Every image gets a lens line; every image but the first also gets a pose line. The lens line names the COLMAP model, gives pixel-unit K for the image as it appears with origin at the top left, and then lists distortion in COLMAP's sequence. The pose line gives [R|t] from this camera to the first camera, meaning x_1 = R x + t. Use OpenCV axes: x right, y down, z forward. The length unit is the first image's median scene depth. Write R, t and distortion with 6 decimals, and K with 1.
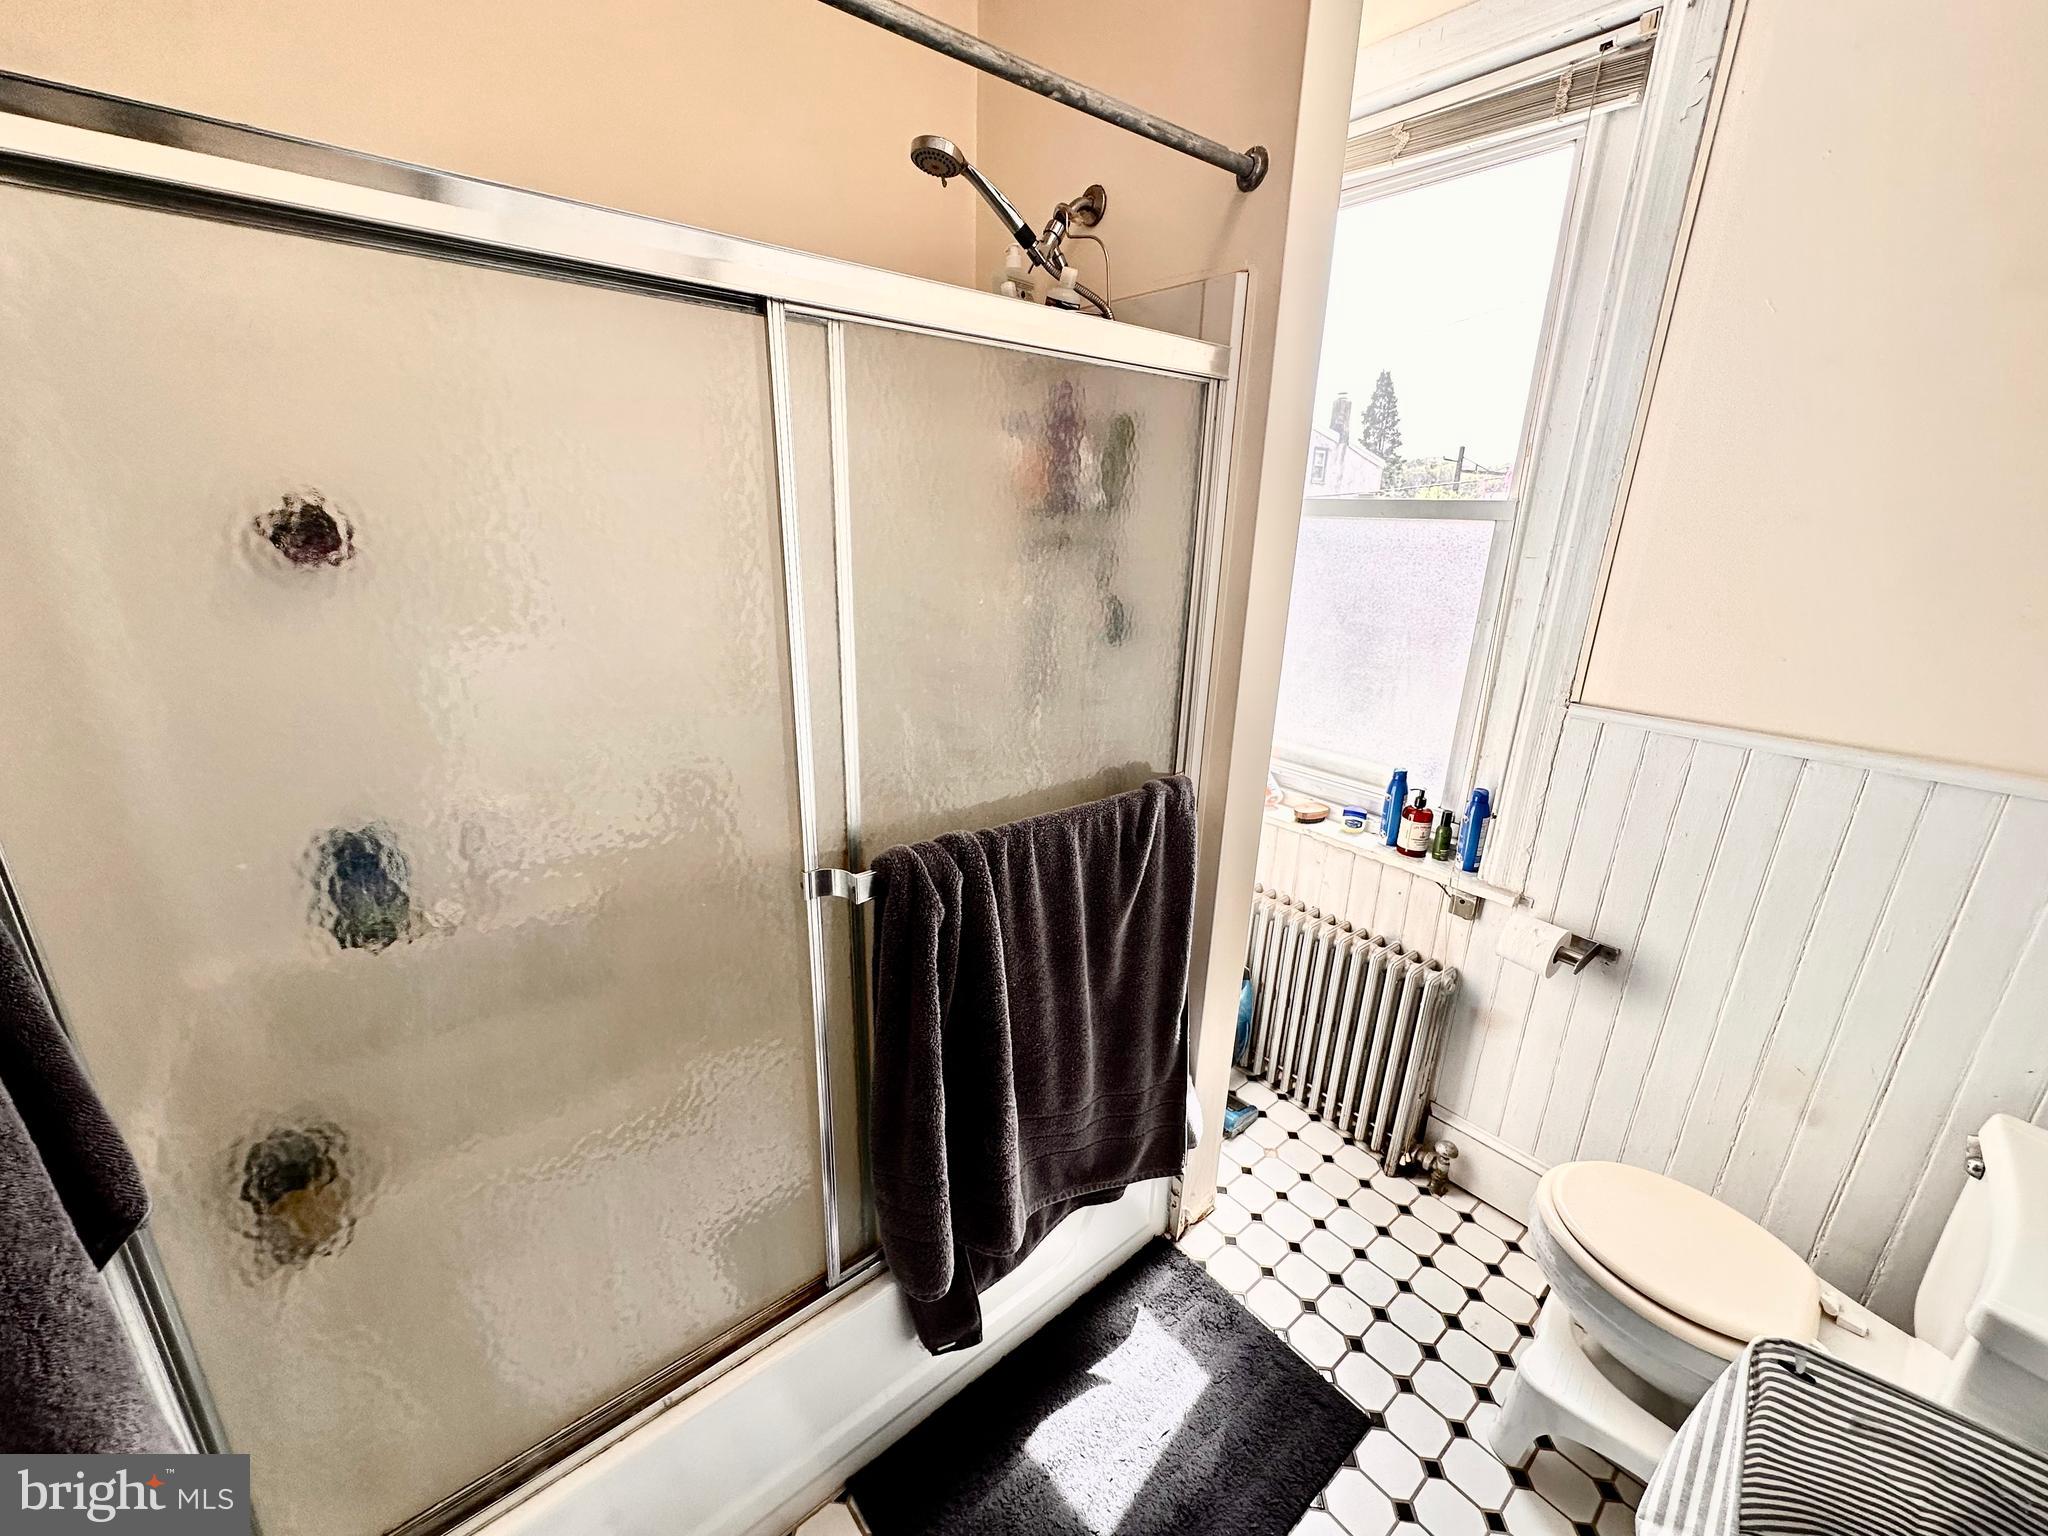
lens RADIAL K [[813.3, 0, 1022.7], [0, 813.3, 770.1], [0, 0, 1]] dist [-0.003063, 0.000887]
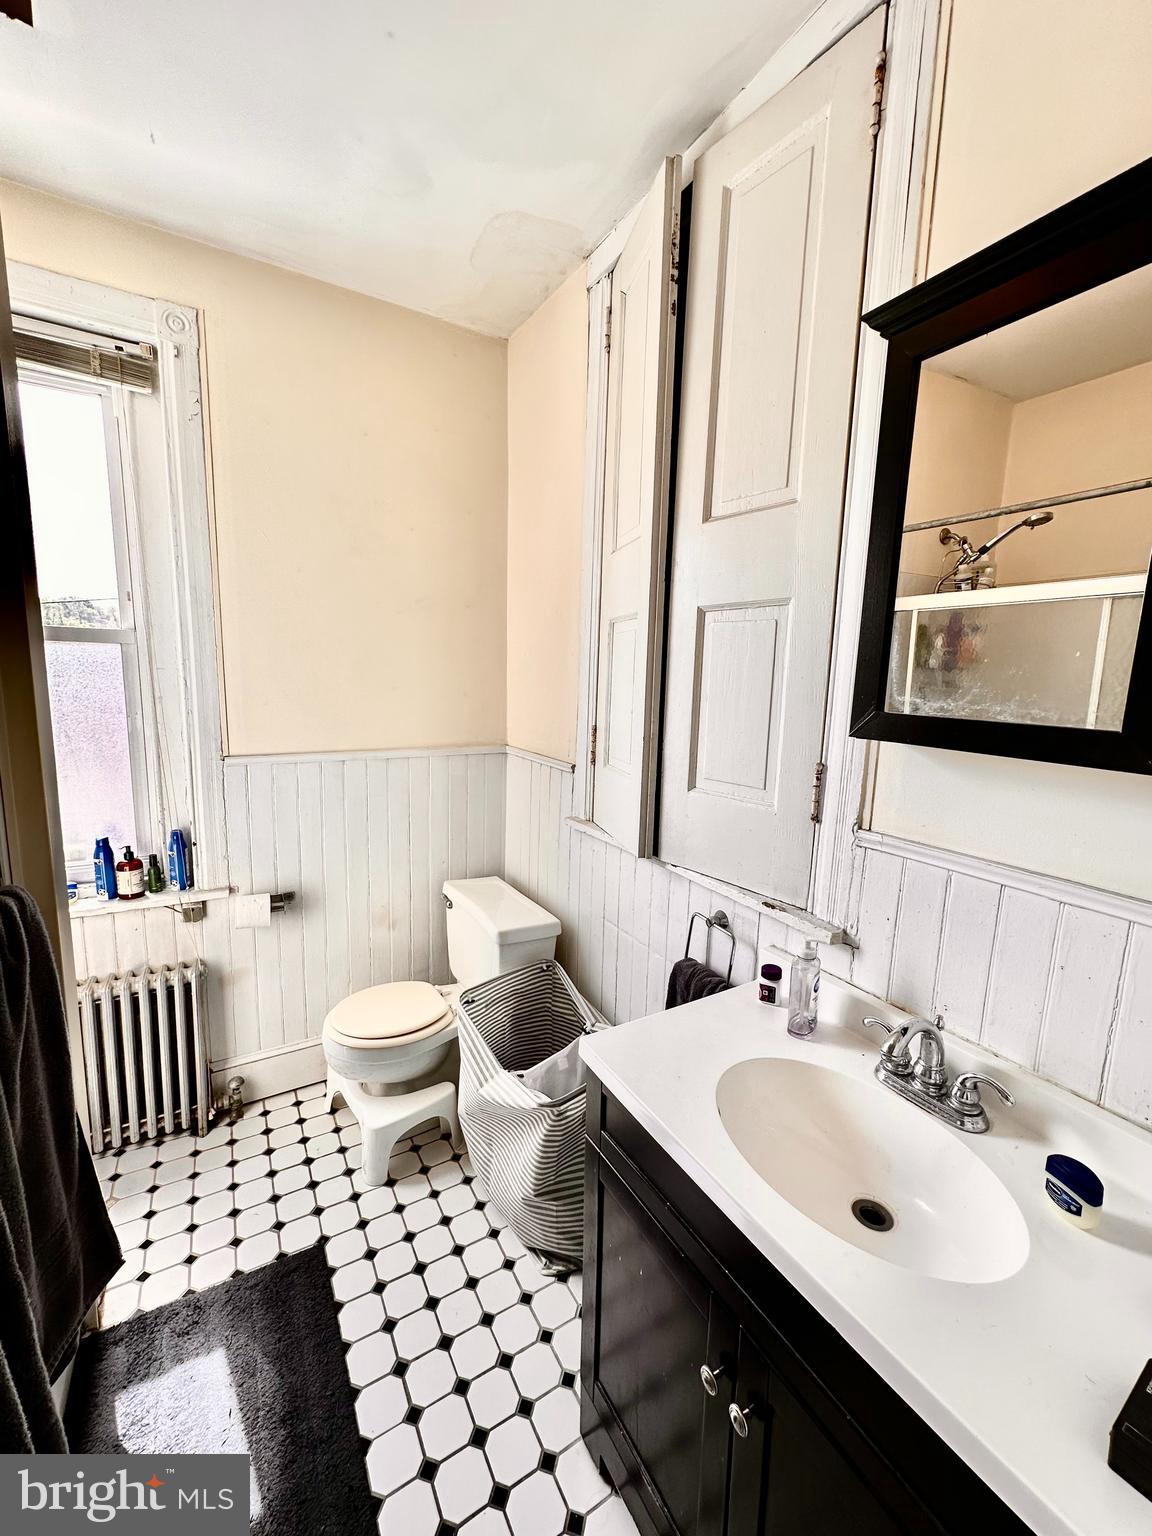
lens RADIAL K [[609.9, 0, 577.3], [0, 609.9, 765.5], [0, 0, 1]] dist [-0.003063, 0.000887]
pose [[0.160700, -0.163124, 0.973430, -0.330328], [0.276709, 0.954143, 0.114211, -0.011150], [-0.947422, 0.251003, 0.198469, 0.105374]]
